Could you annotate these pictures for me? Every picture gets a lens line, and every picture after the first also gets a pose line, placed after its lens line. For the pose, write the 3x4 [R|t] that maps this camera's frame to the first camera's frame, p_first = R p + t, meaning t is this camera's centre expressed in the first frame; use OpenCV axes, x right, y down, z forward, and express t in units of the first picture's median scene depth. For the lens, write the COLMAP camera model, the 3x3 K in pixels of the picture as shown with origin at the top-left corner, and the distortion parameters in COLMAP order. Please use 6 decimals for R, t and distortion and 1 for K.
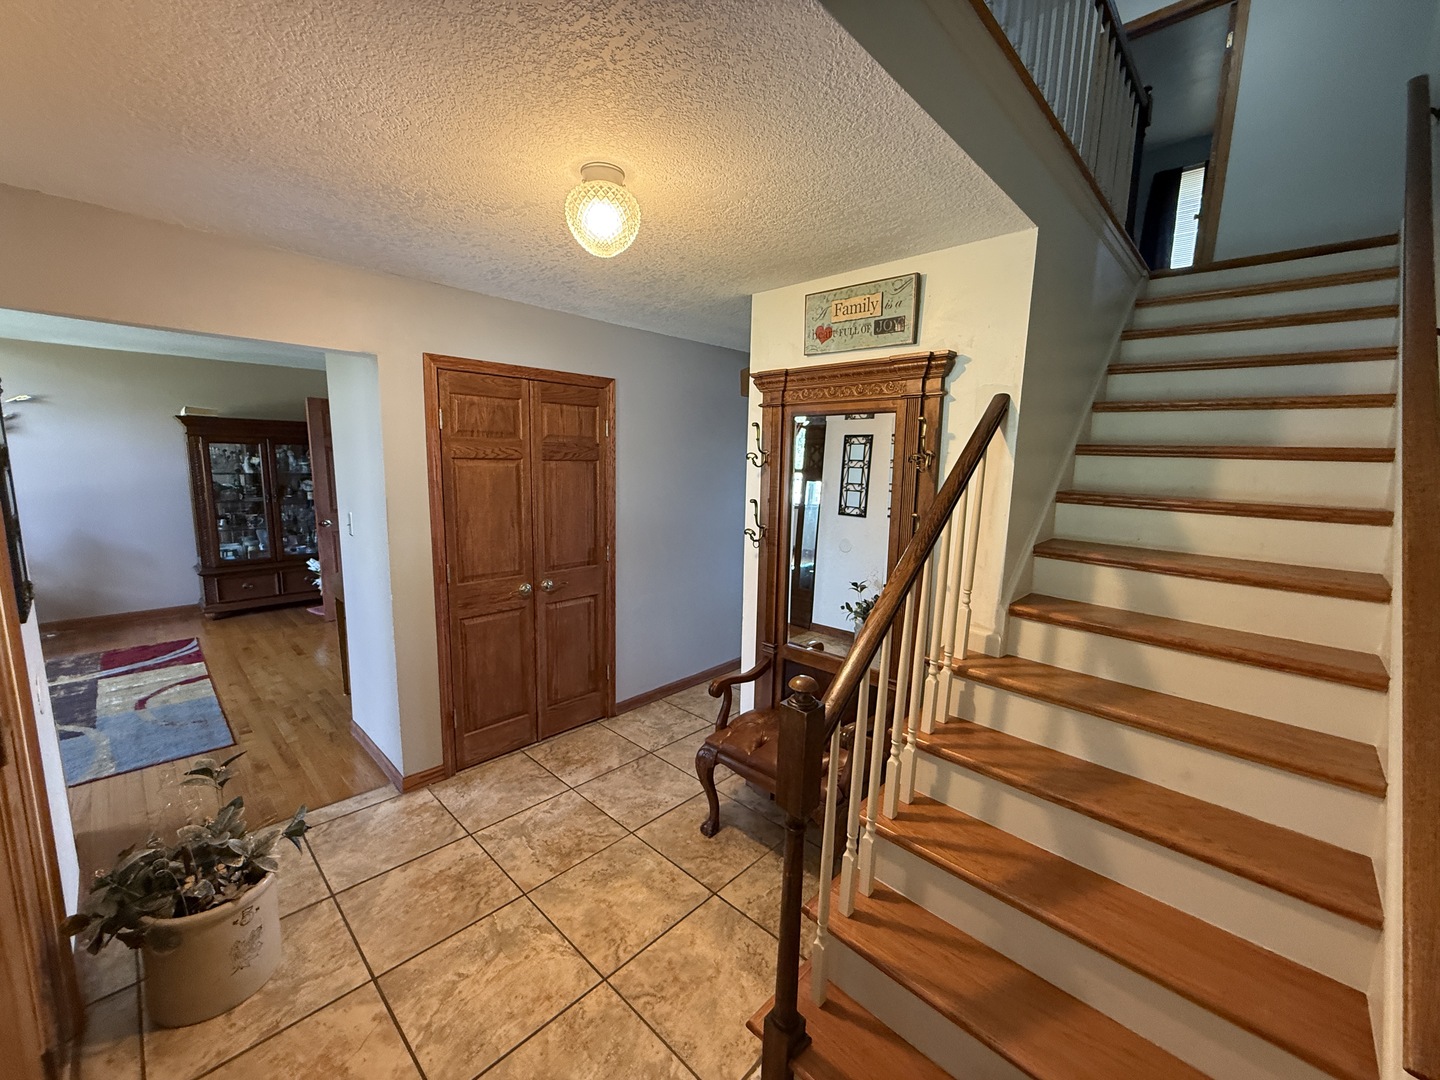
lens RADIAL K [[575.2, 0, 711.5], [0, 575.2, 540.5], [0, 0, 1]] dist [0.000042, 0.001142]
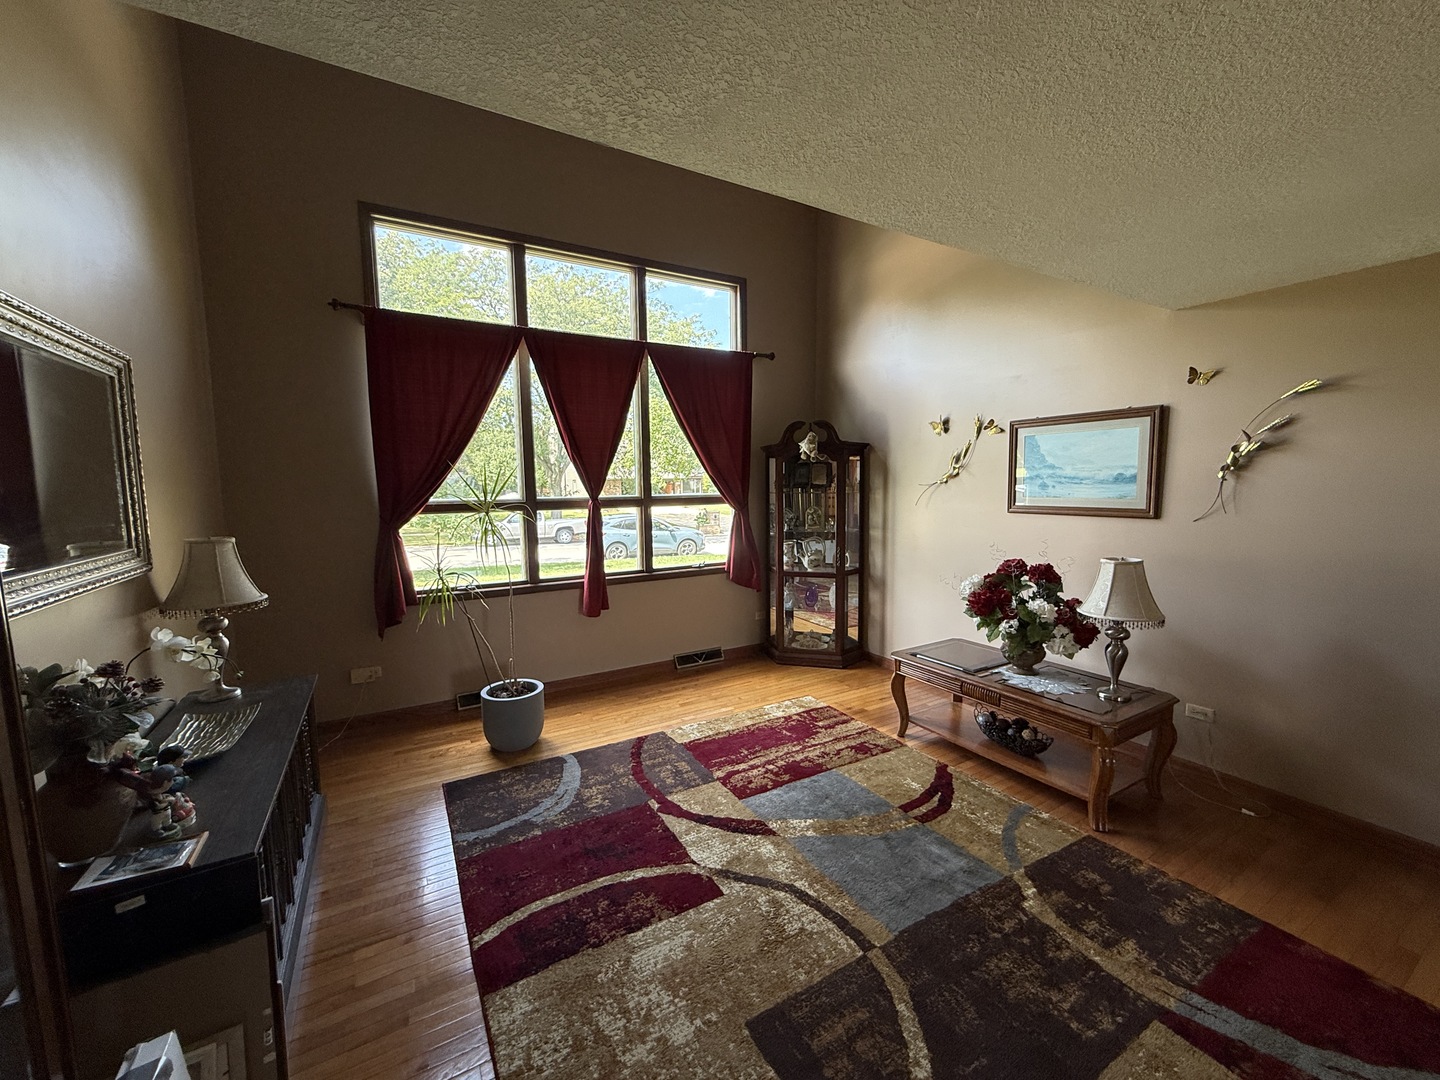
lens RADIAL K [[575.2, 0, 713.5], [0, 575.2, 540.9], [0, 0, 1]] dist [0.000042, 0.001142]
pose [[-0.274981, 0.078458, -0.958243, -0.645643], [-0.142938, 0.982253, 0.121442, -0.114063], [0.950765, 0.170364, -0.258886, 0.798101]]
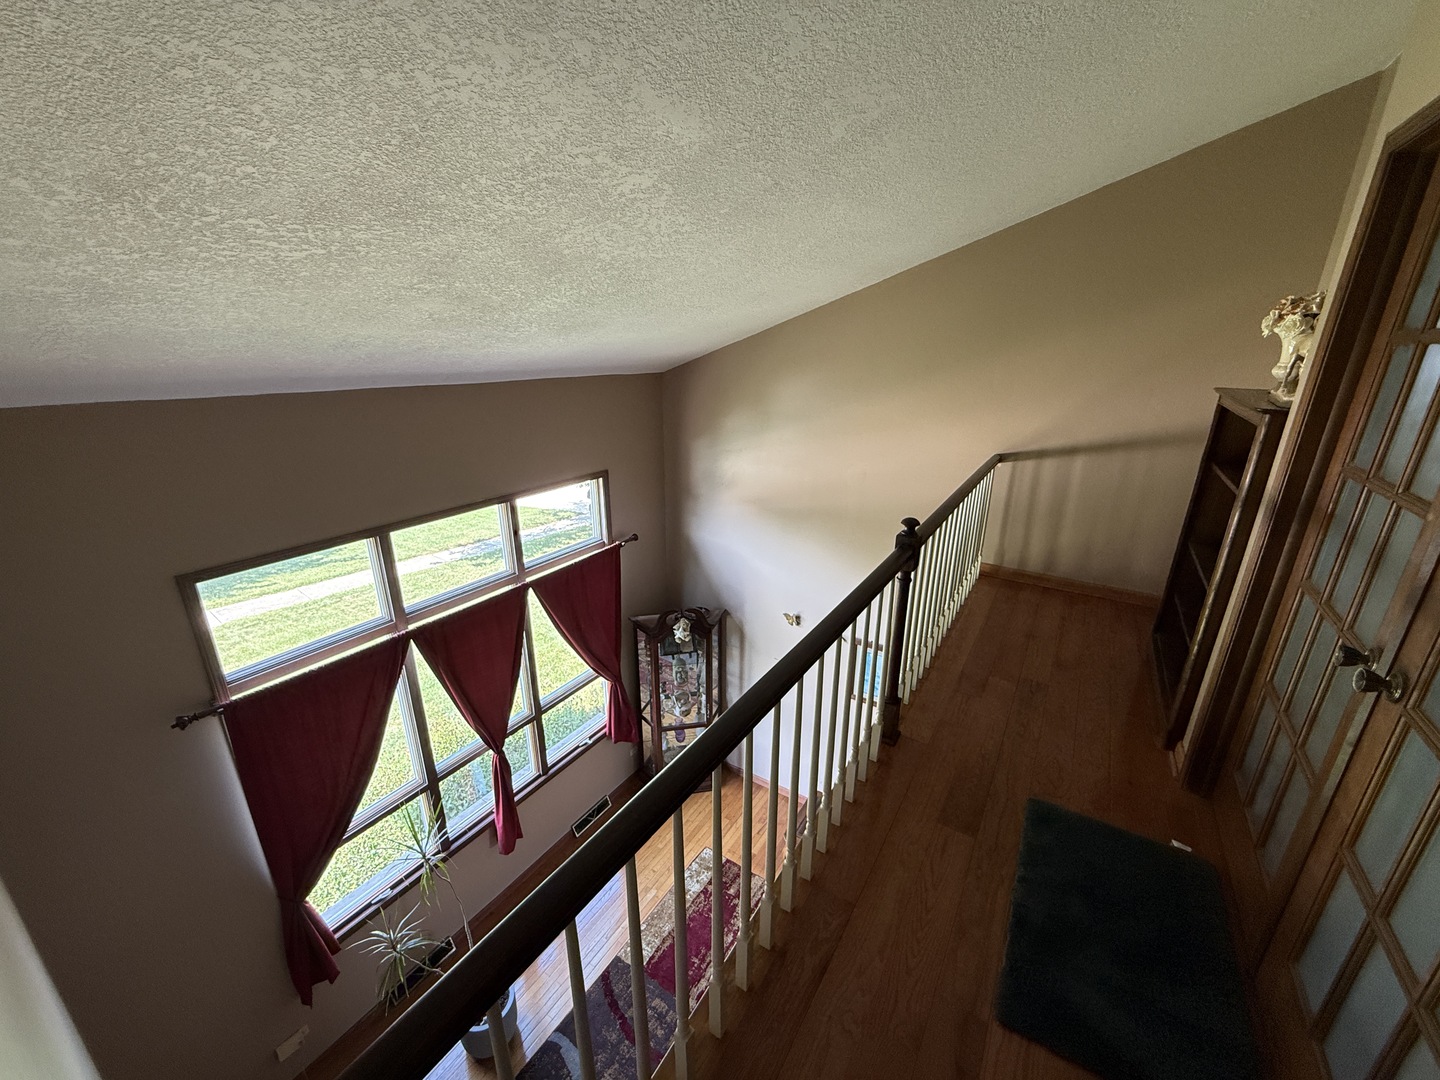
lens RADIAL K [[575.2, 0, 711.6], [0, 575.2, 542.5], [0, 0, 1]] dist [0.000042, 0.001142]
pose [[0.188324, 0.298325, -0.935701, -0.671681], [-0.142609, 0.950957, 0.274487, -0.794465], [0.971698, 0.081747, 0.221632, 0.376379]]
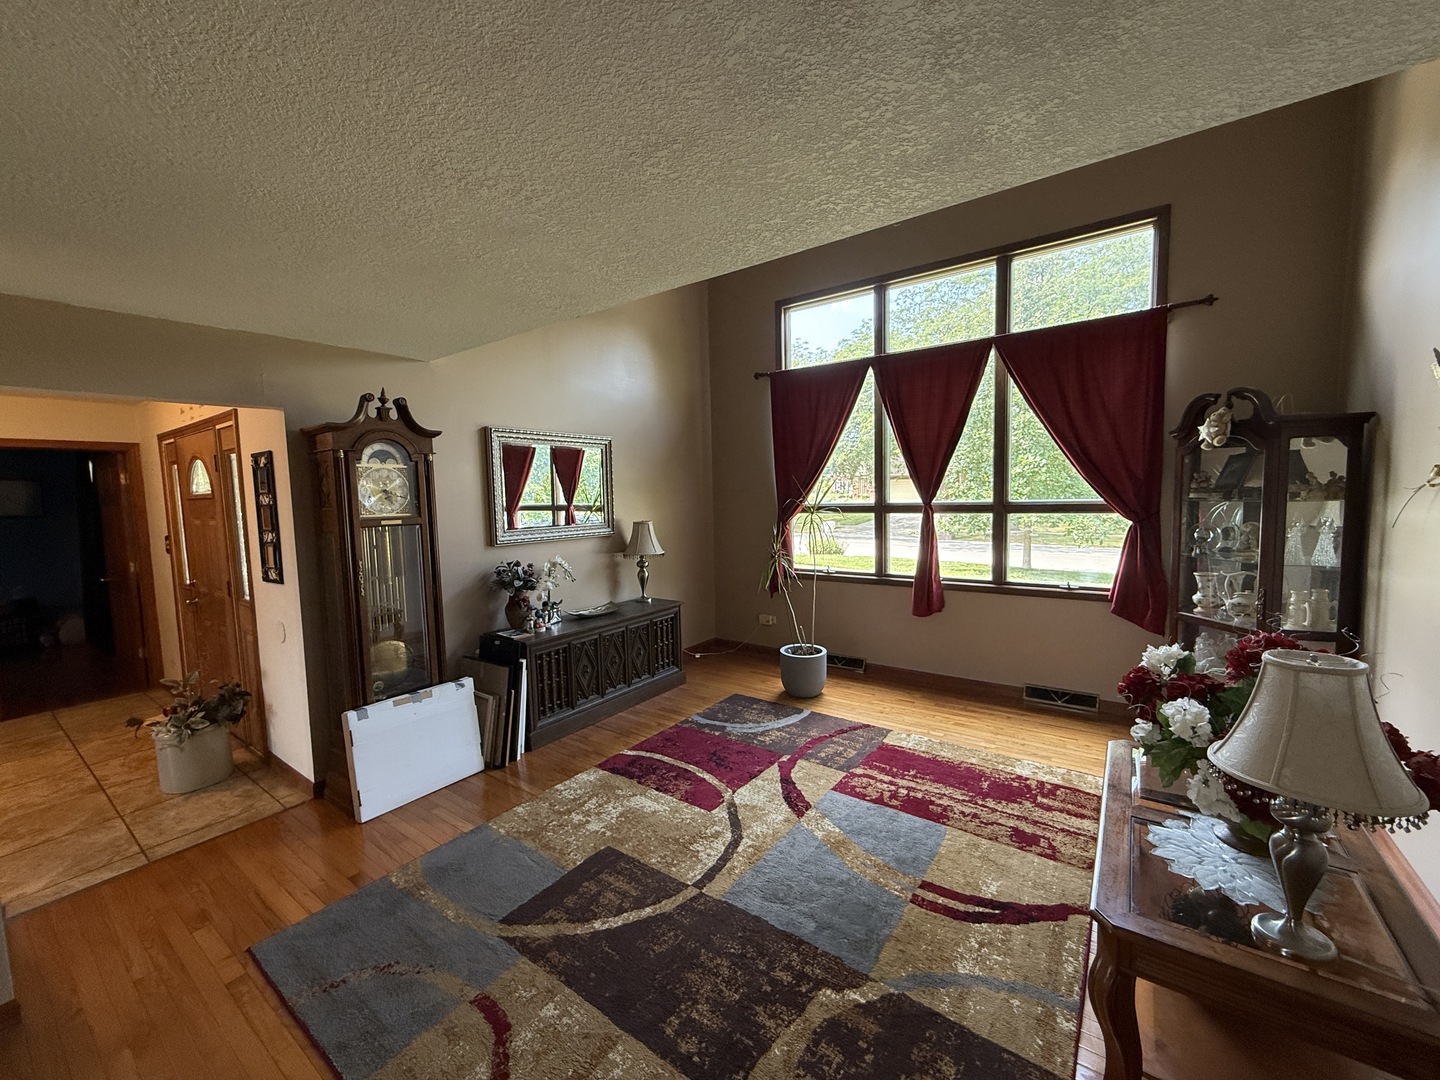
lens RADIAL K [[575.2, 0, 718.7], [0, 575.2, 538.7], [0, 0, 1]] dist [0.000042, 0.001142]
pose [[-0.990256, 0.011144, -0.138812, -1.096998], [-0.020746, 0.973864, 0.226184, -0.215473], [0.137704, 0.226859, -0.964143, 1.378540]]
